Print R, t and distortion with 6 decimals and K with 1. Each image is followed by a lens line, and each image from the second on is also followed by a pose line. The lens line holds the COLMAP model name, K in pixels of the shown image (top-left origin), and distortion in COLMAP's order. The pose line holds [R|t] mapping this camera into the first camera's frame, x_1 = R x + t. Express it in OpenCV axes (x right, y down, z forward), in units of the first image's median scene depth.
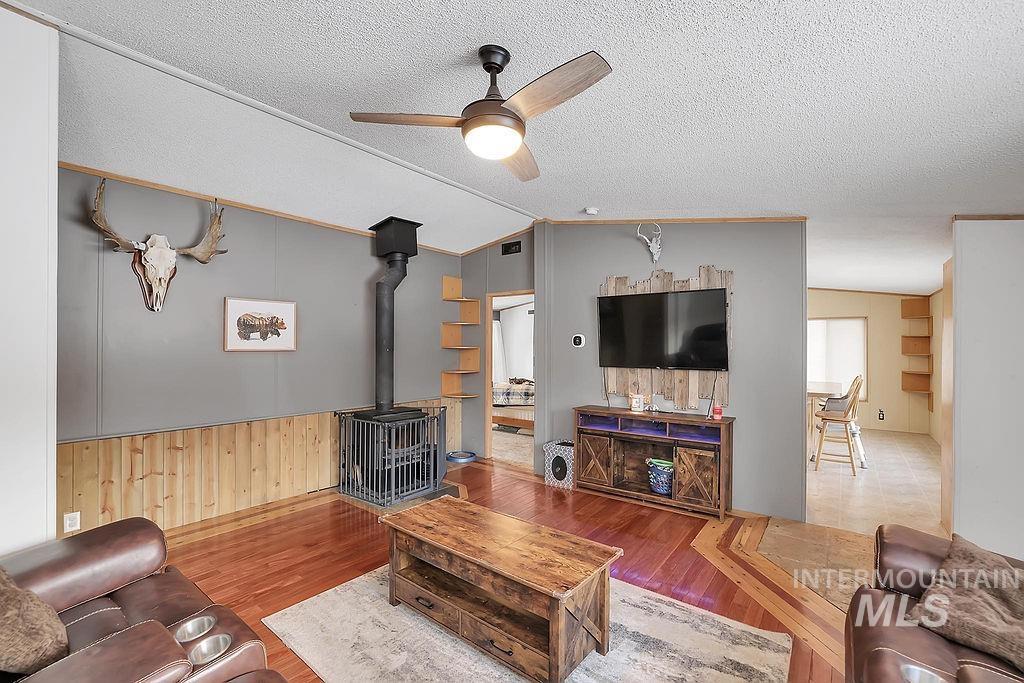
lens RADIAL K [[442.5, 0, 509.3], [0, 442.5, 341.1], [0, 0, 1]] dist [-0.022495, 0.001046]
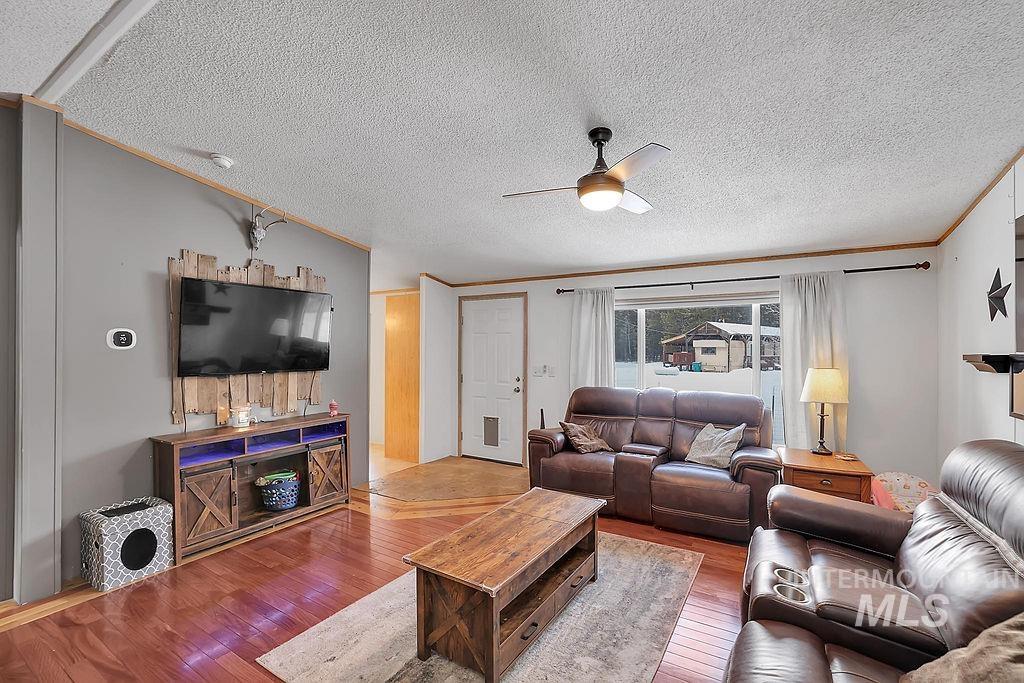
lens RADIAL K [[442.5, 0, 513.0], [0, 442.5, 344.7], [0, 0, 1]] dist [-0.022495, 0.001046]
pose [[-0.109162, 0.002331, 0.994021, -0.618145], [-0.010996, 0.999933, -0.003553, 0.003689], [-0.993963, -0.011318, -0.109129, 0.644020]]
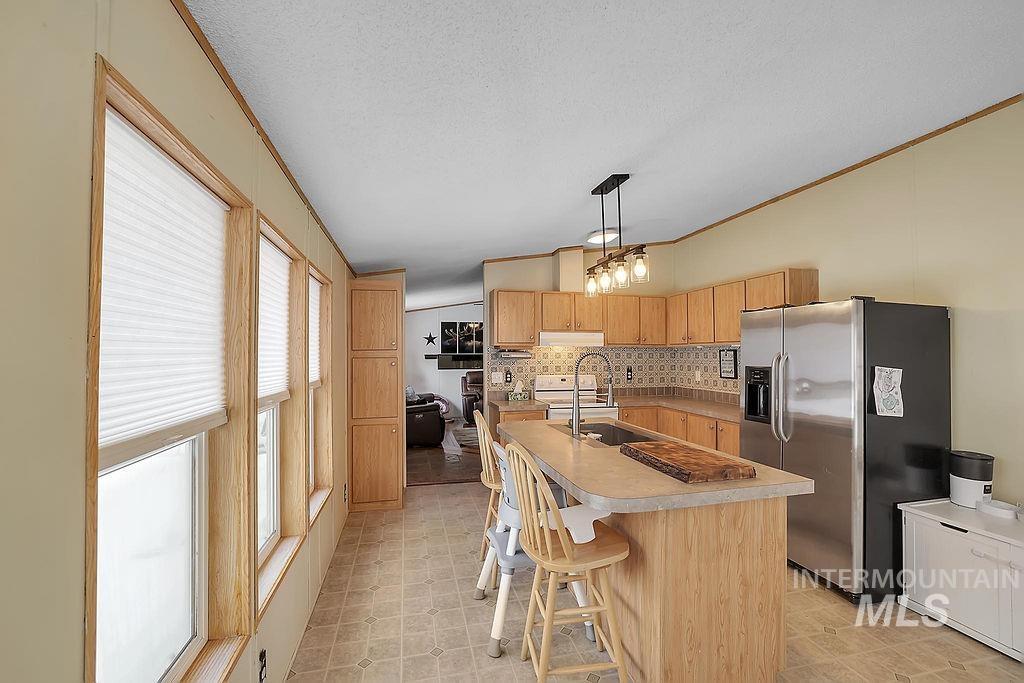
lens RADIAL K [[442.5, 0, 512.5], [0, 442.5, 342.7], [0, 0, 1]] dist [-0.022495, 0.001046]
pose [[-0.630910, -0.009541, -0.775797, 1.553119], [0.015177, 0.999581, -0.024635, 0.010029], [0.775707, -0.027317, -0.630501, 1.783303]]
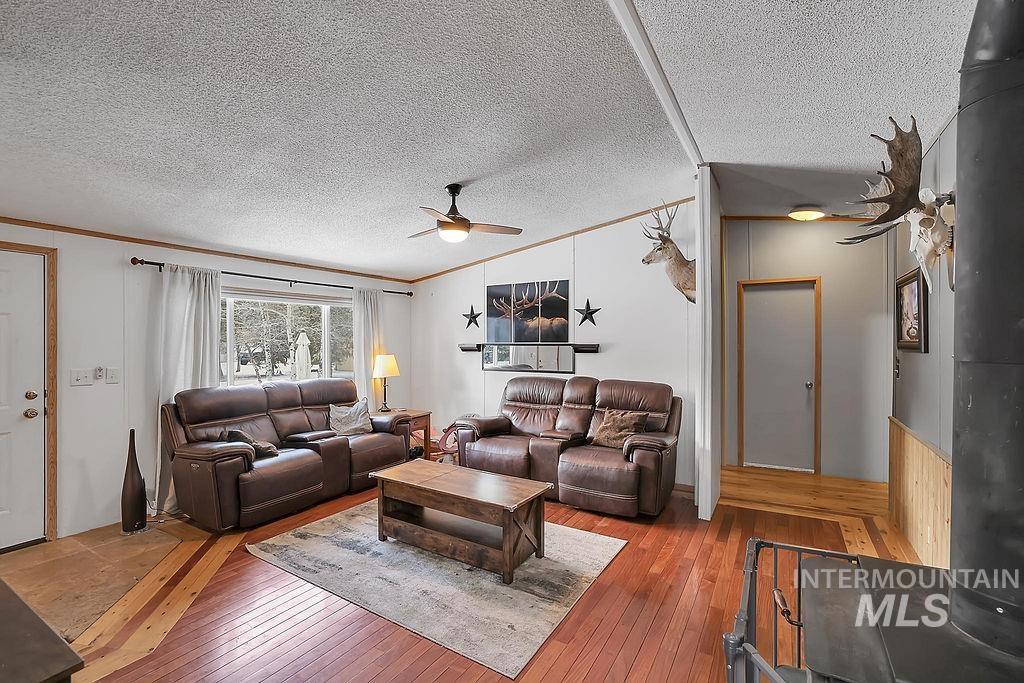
lens RADIAL K [[463.8, 0, 503.8], [0, 463.8, 345.0], [0, 0, 1]] dist [-0.013939, -0.000020]
pose [[-0.995118, -0.001783, -0.098673, -0.024581], [-0.001586, 0.999997, -0.002072, 0.015127], [0.098677, -0.001906, -0.995118, 1.375298]]
